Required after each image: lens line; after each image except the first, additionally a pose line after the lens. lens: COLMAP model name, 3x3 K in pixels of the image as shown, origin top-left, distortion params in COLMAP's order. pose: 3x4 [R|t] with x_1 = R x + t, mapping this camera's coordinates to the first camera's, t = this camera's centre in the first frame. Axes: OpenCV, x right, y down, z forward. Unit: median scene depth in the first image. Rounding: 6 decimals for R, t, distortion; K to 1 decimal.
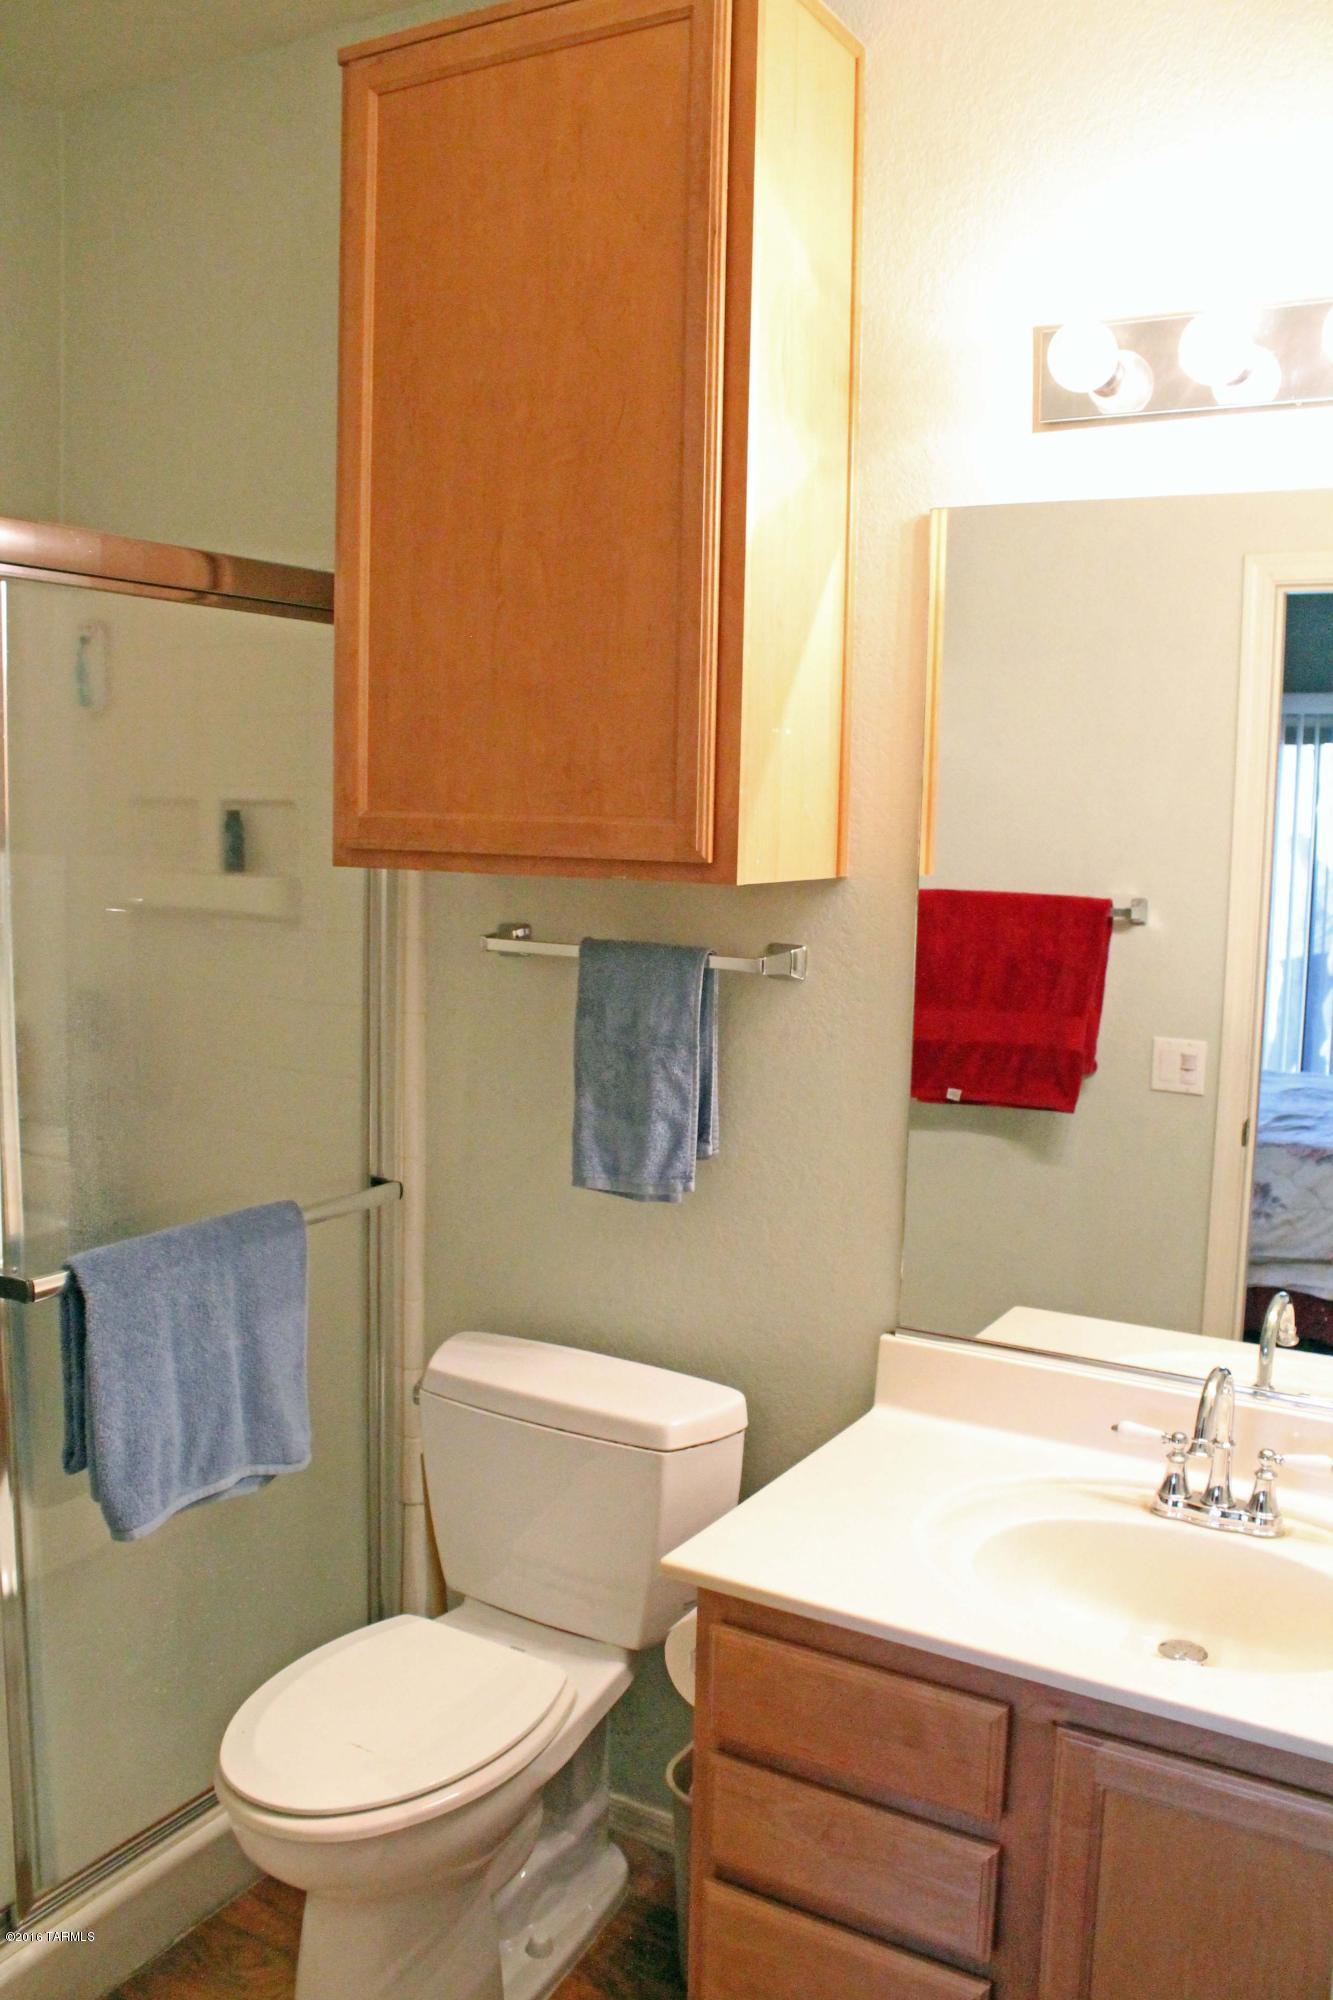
lens RADIAL K [[1698.8, 0, 655.6], [0, 1698.8, 995.2], [0, 0, 1]] dist [-0.104658, 0.064474]
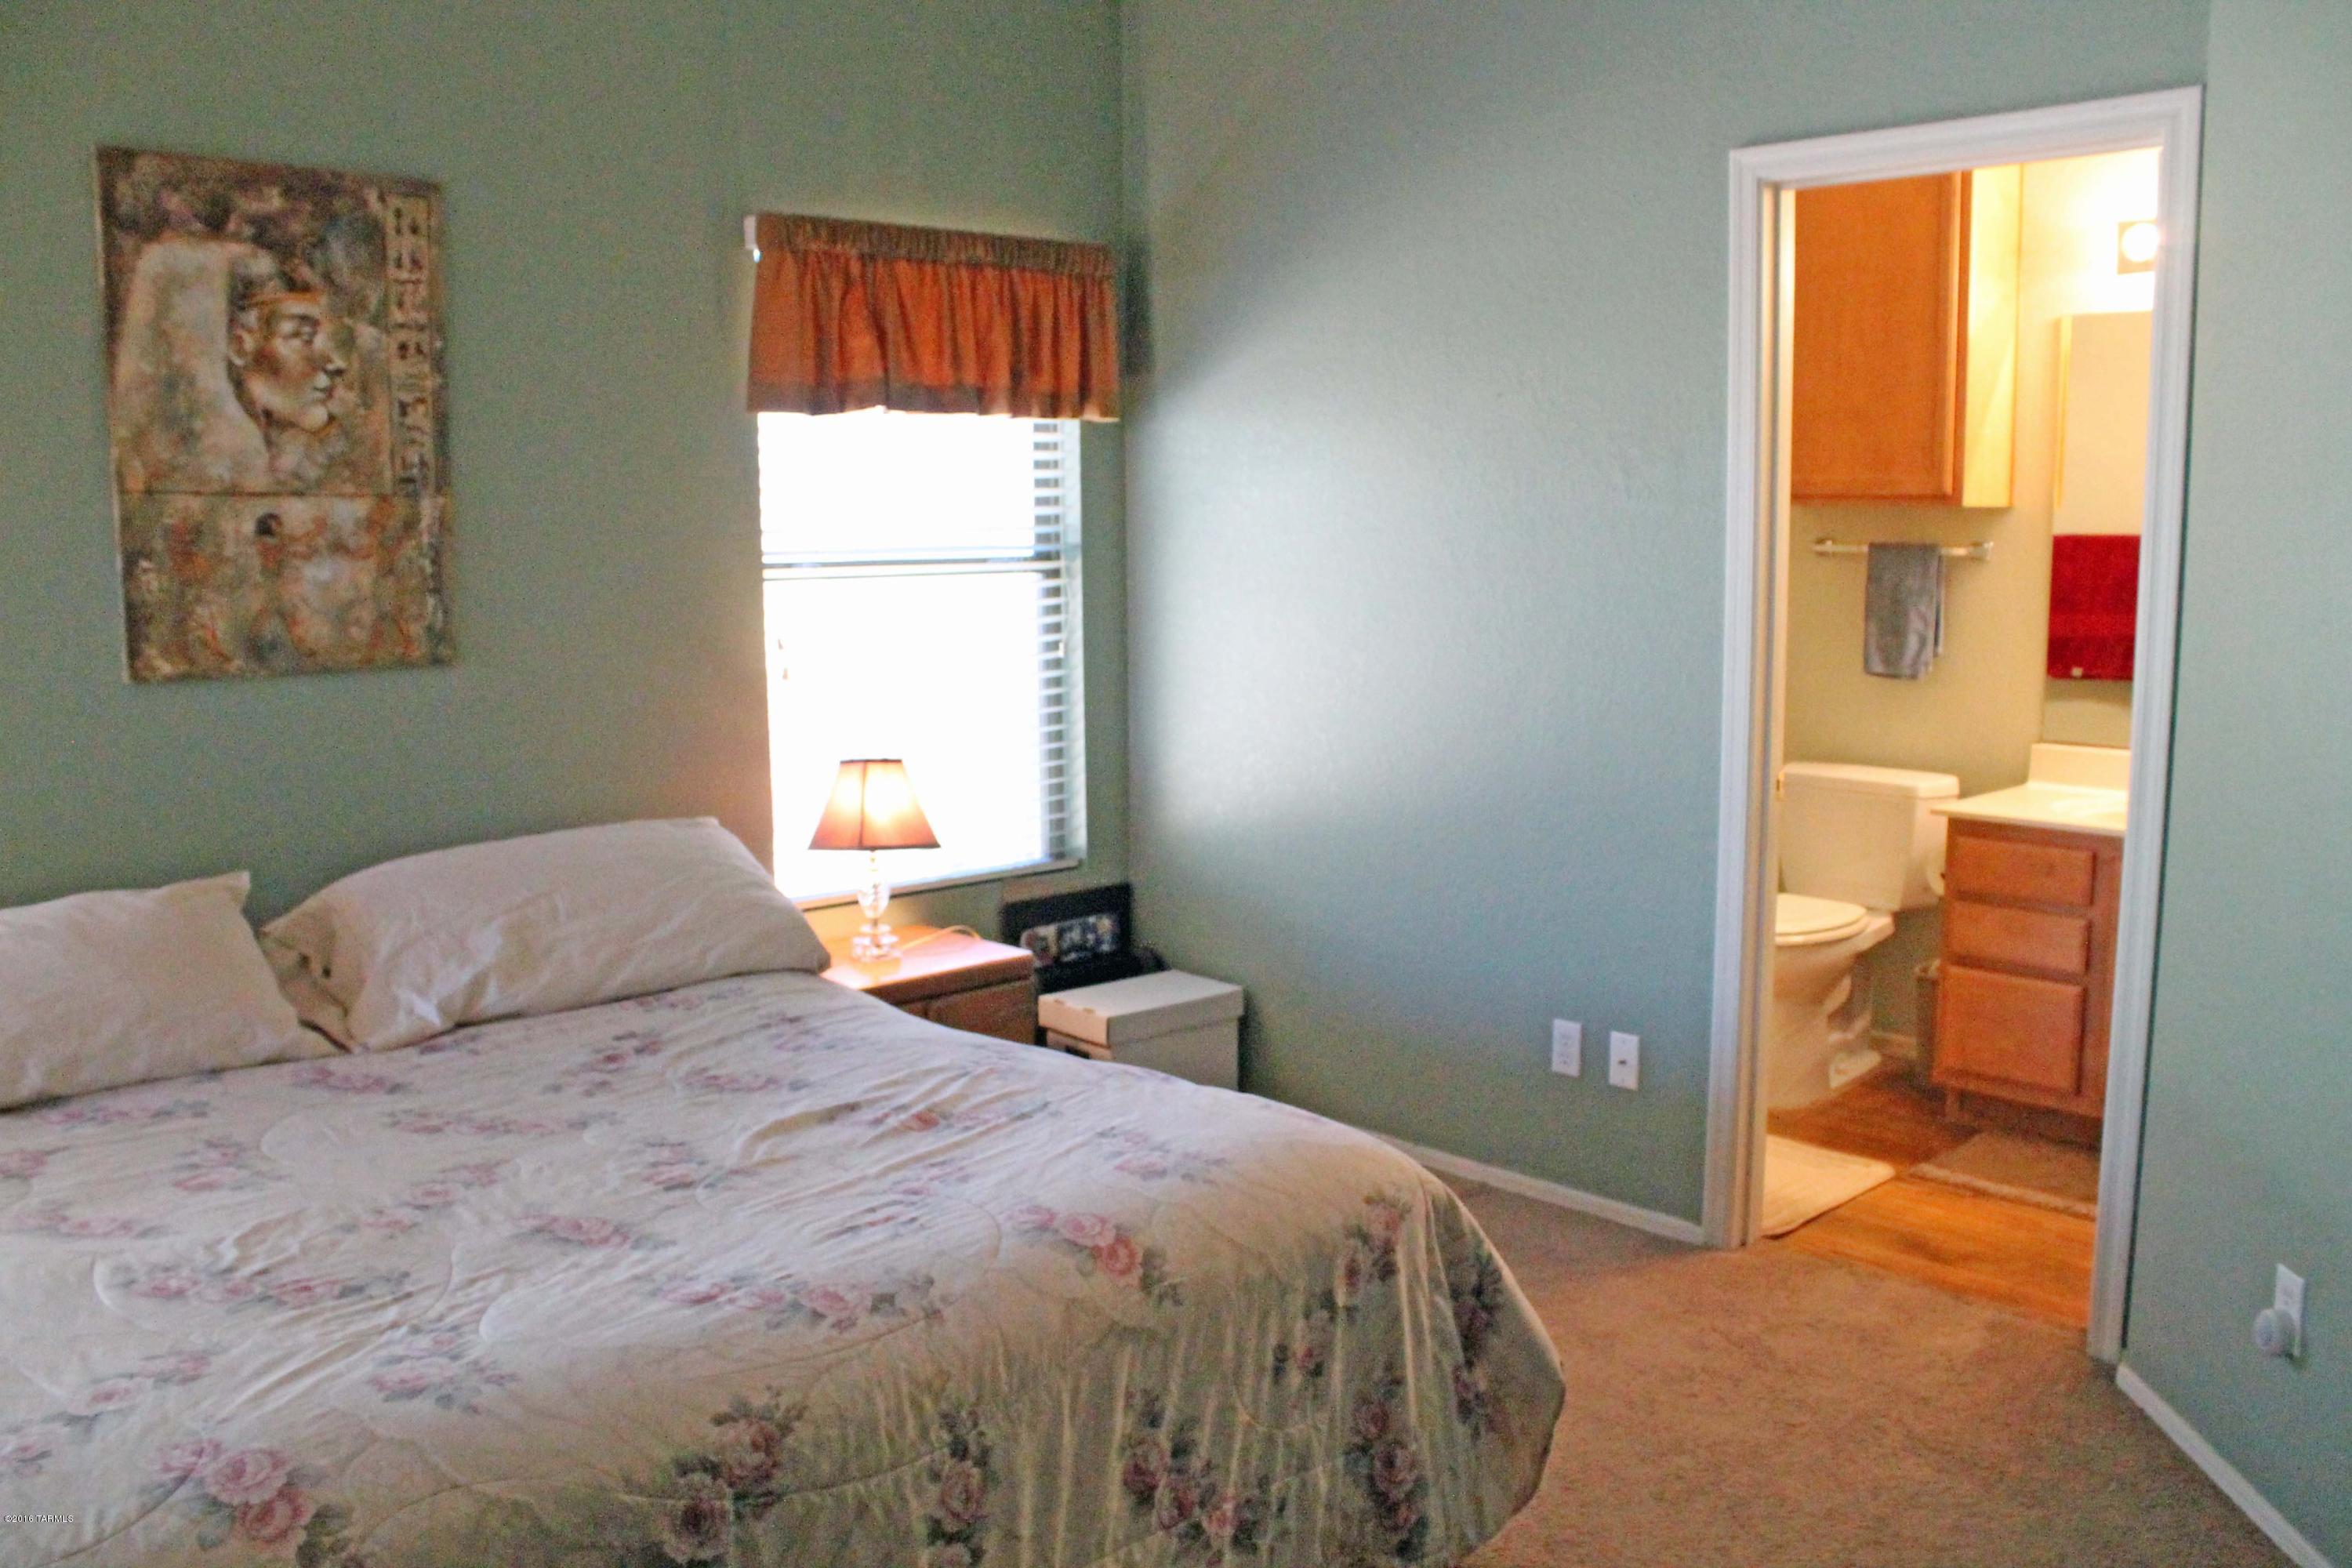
lens RADIAL K [[1997.8, 0, 1194.9], [0, 1997.8, 782.5], [0, 0, 1]] dist [-0.104658, 0.064474]
pose [[0.966995, 0.010812, -0.254565, -0.214630], [-0.005796, 0.999774, 0.020447, 0.200977], [0.254728, -0.018297, 0.966840, -1.380683]]
